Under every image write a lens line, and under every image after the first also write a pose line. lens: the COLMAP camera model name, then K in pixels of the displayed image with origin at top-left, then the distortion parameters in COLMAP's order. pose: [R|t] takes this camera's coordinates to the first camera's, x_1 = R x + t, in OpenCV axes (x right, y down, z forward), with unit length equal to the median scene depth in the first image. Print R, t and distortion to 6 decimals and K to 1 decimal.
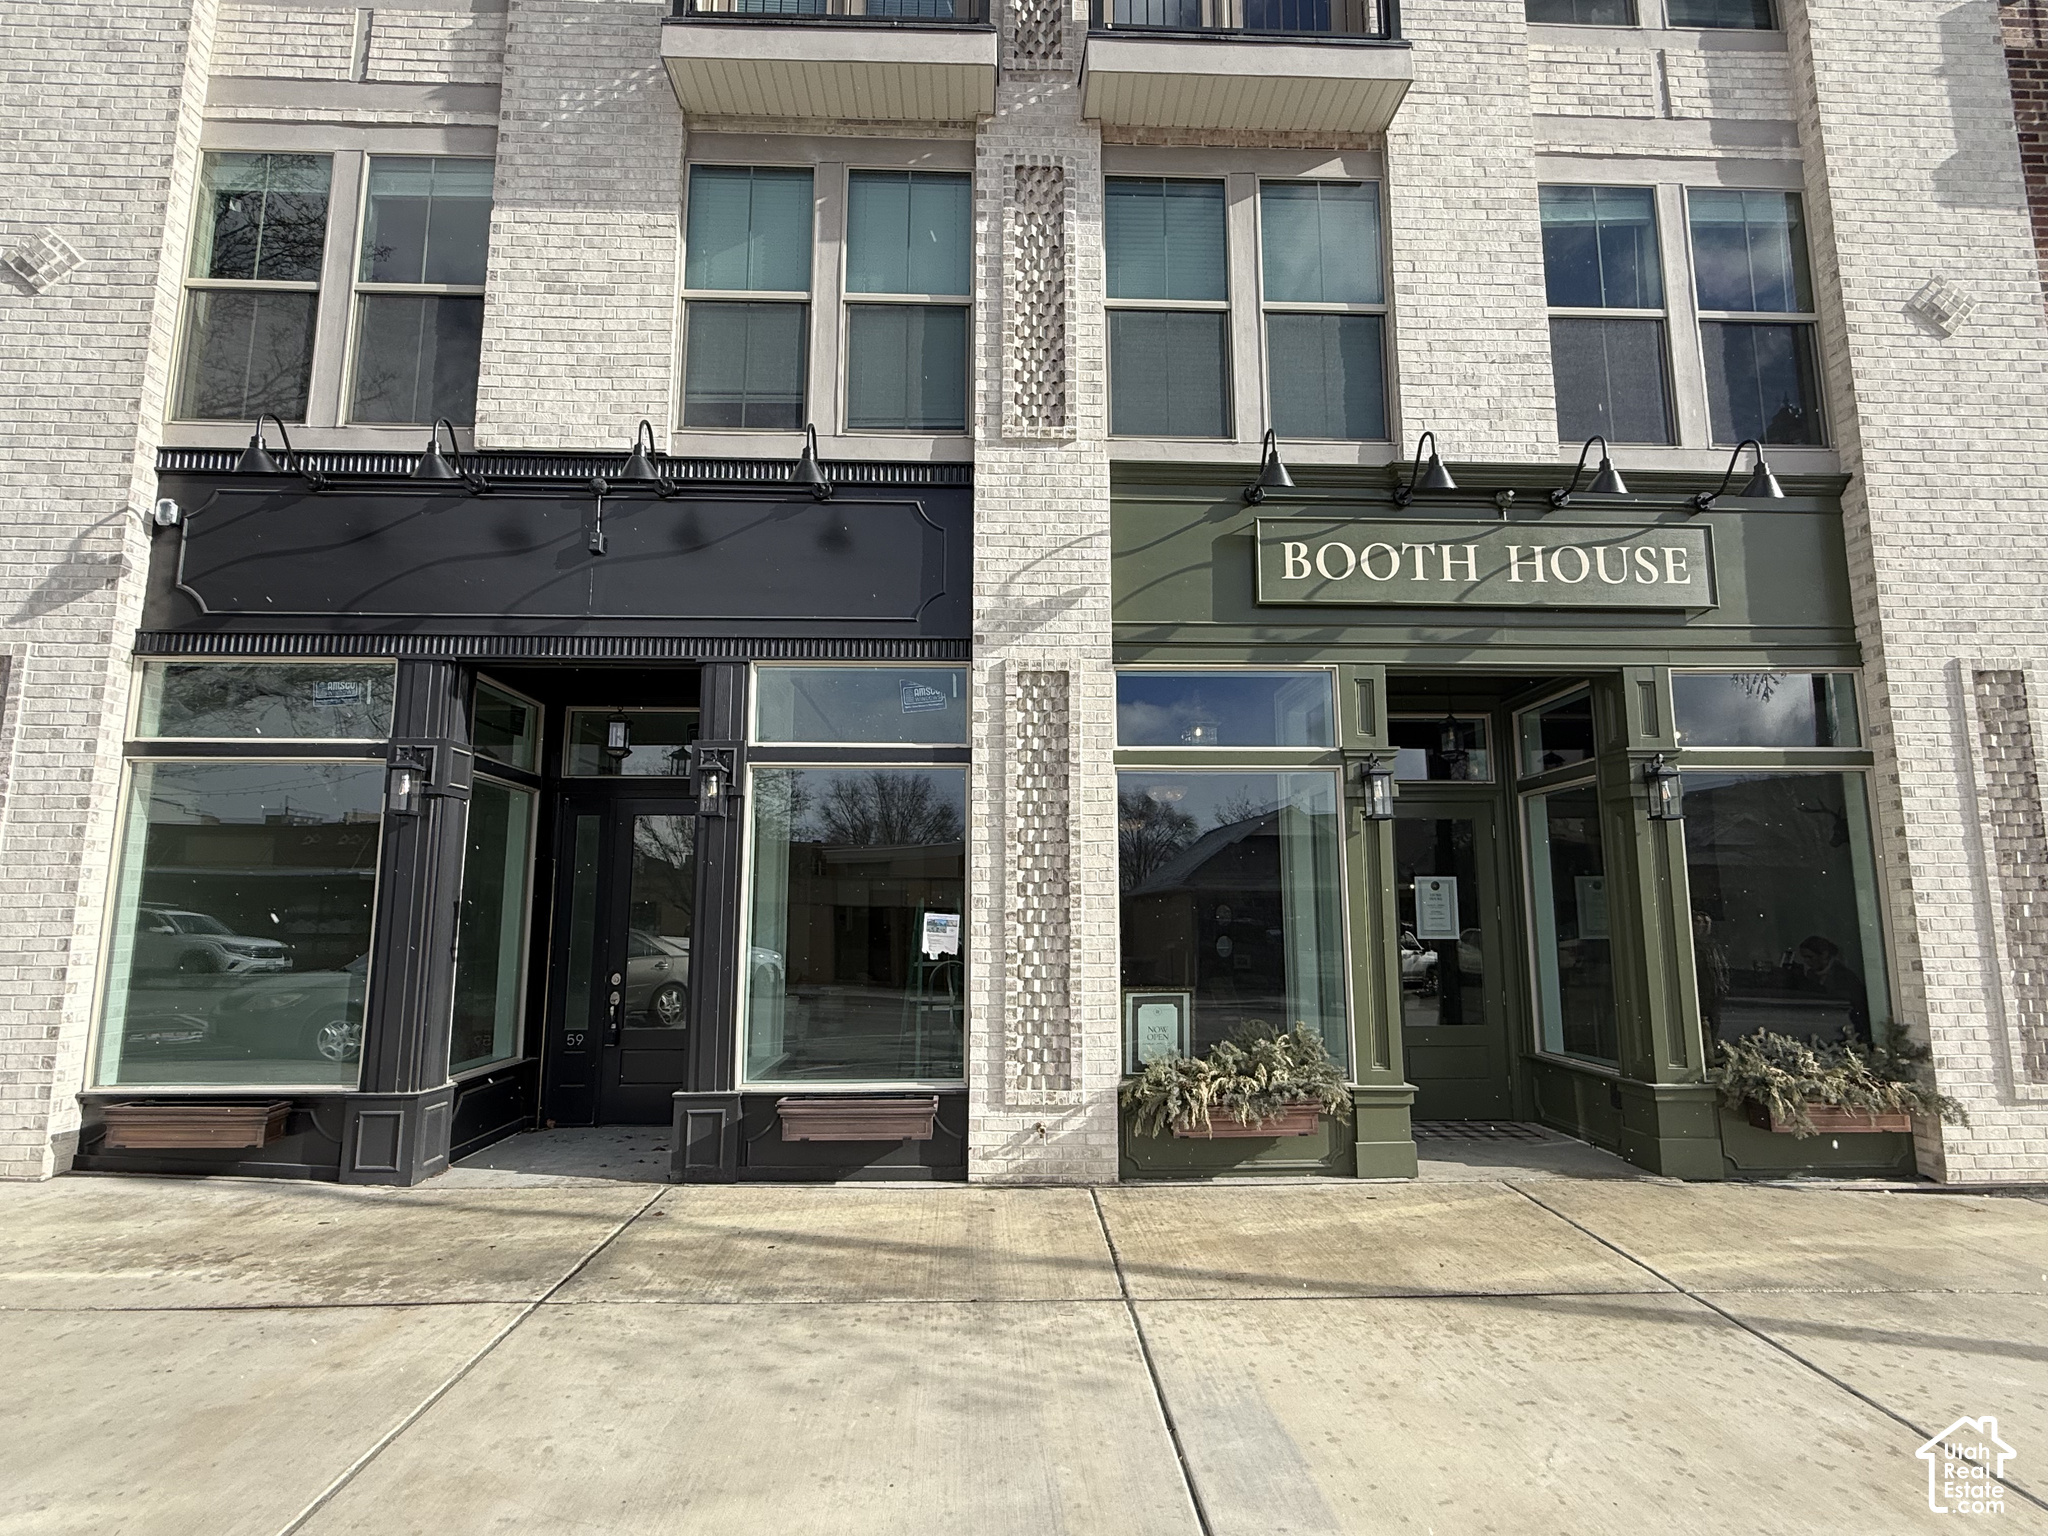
lens RADIAL K [[1017.9, 0, 1035.3], [0, 1017.9, 773.4], [0, 0, 1]] dist [0.001486, -0.001358]
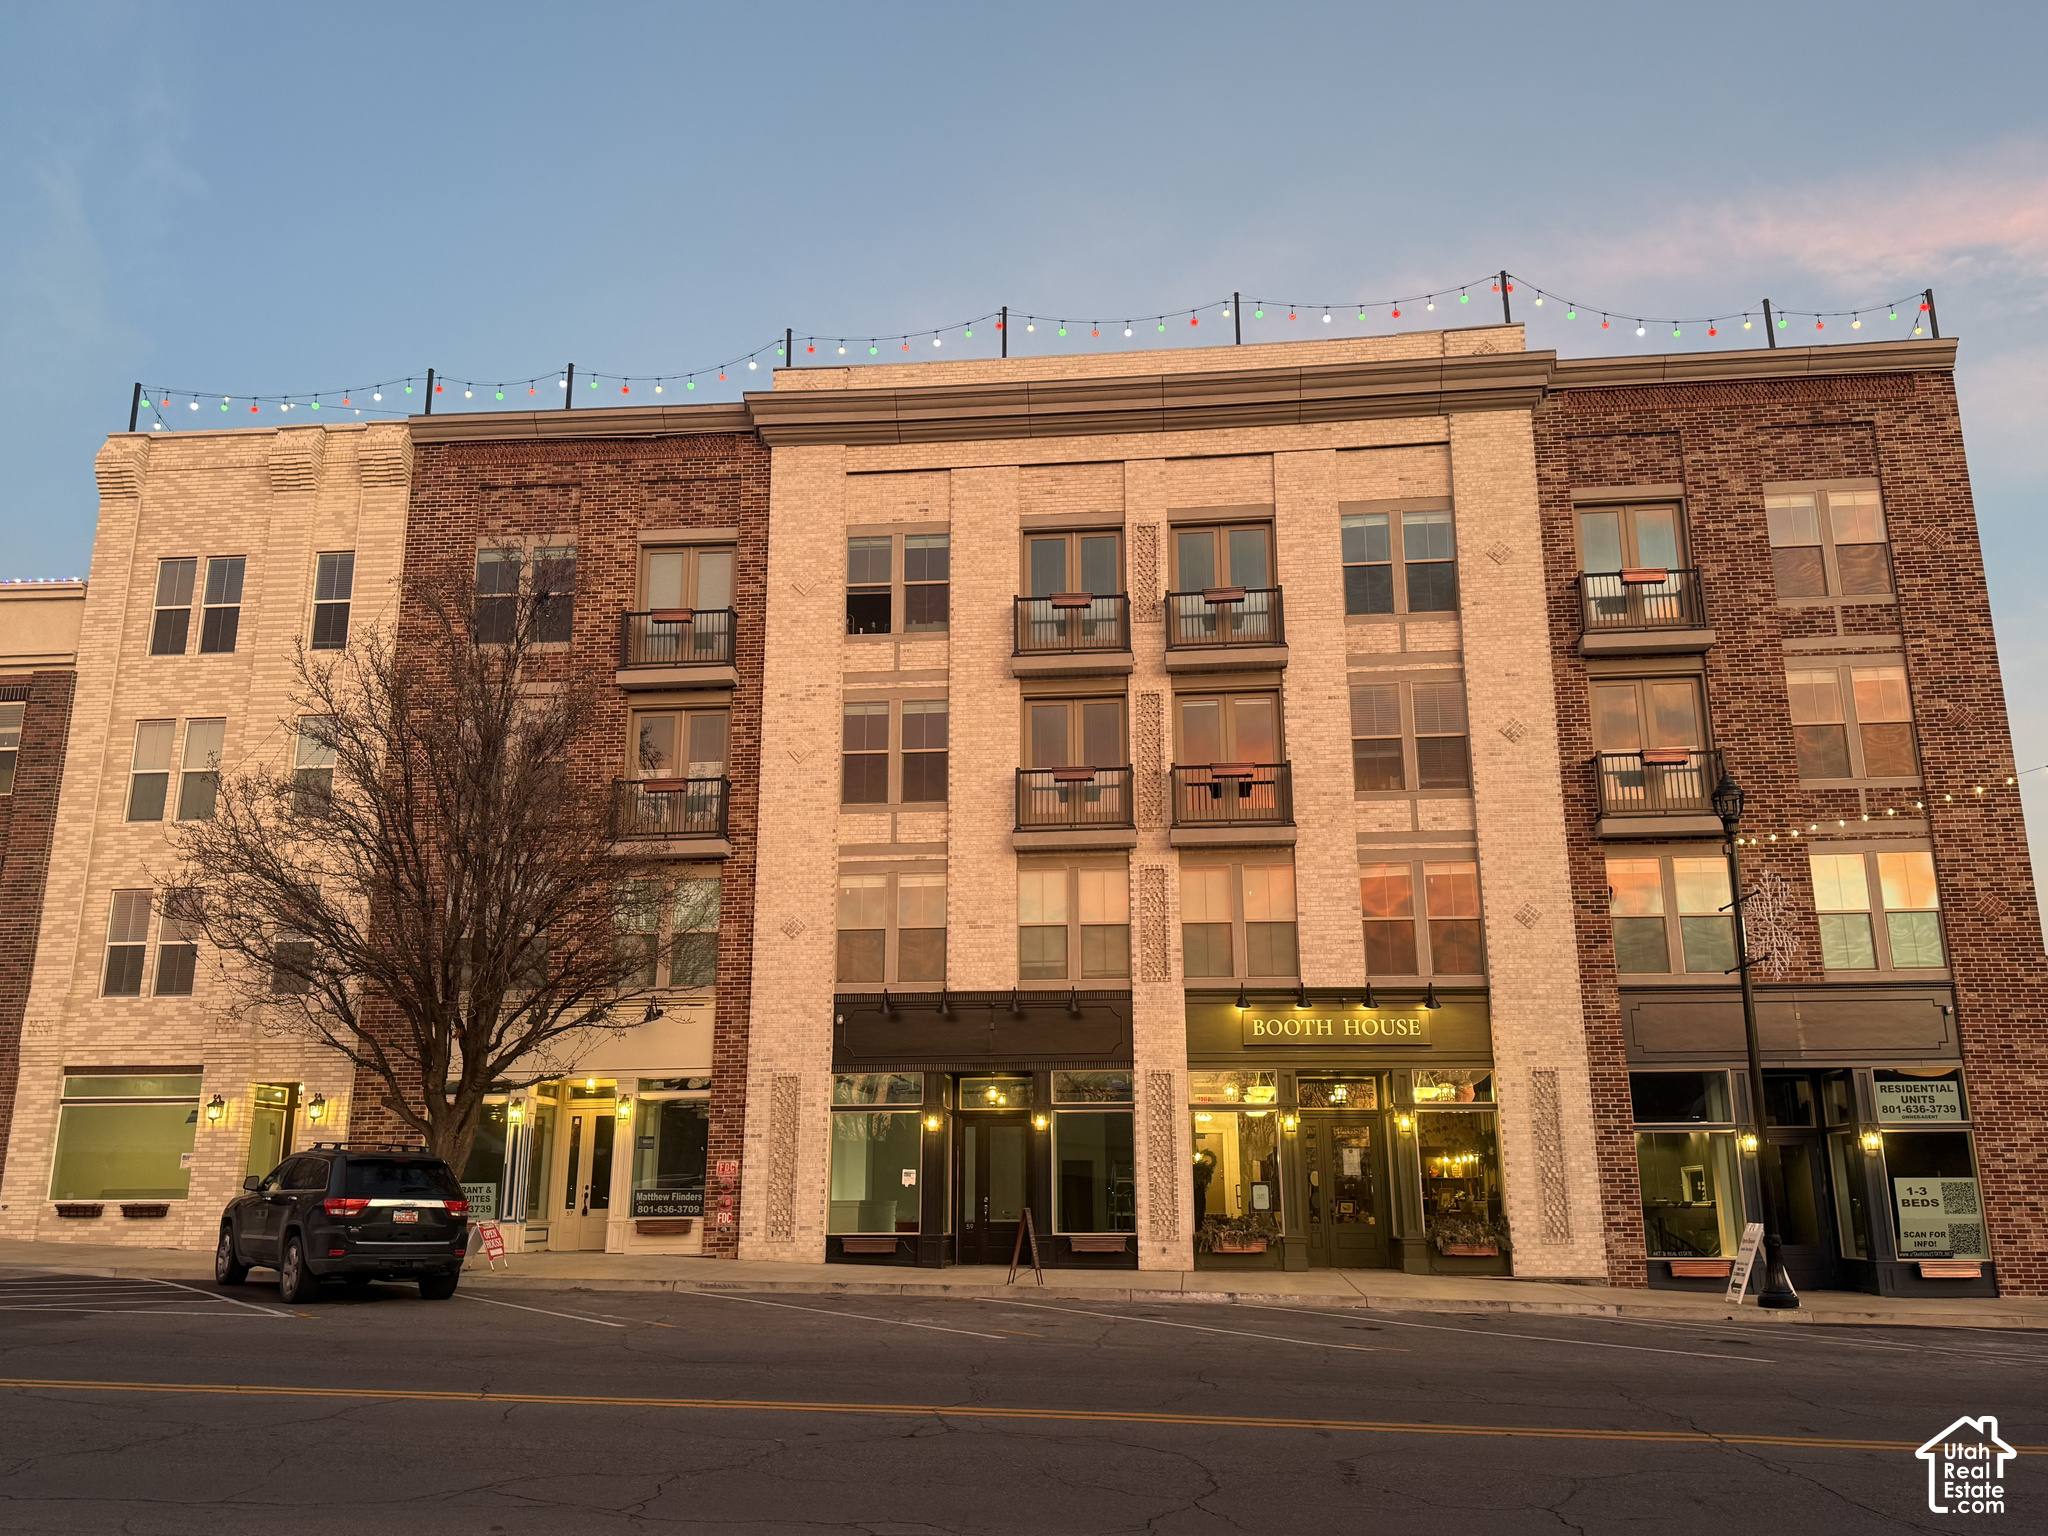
lens RADIAL K [[1599.9, 0, 1020.0], [0, 1599.9, 785.5], [0, 0, 1]] dist [0.111640, -0.000662]
pose [[0.988752, -0.038813, -0.144439, 0.270724], [0.022202, 0.993130, -0.114887, -0.364520], [0.147905, 0.110388, 0.982822, -3.165170]]
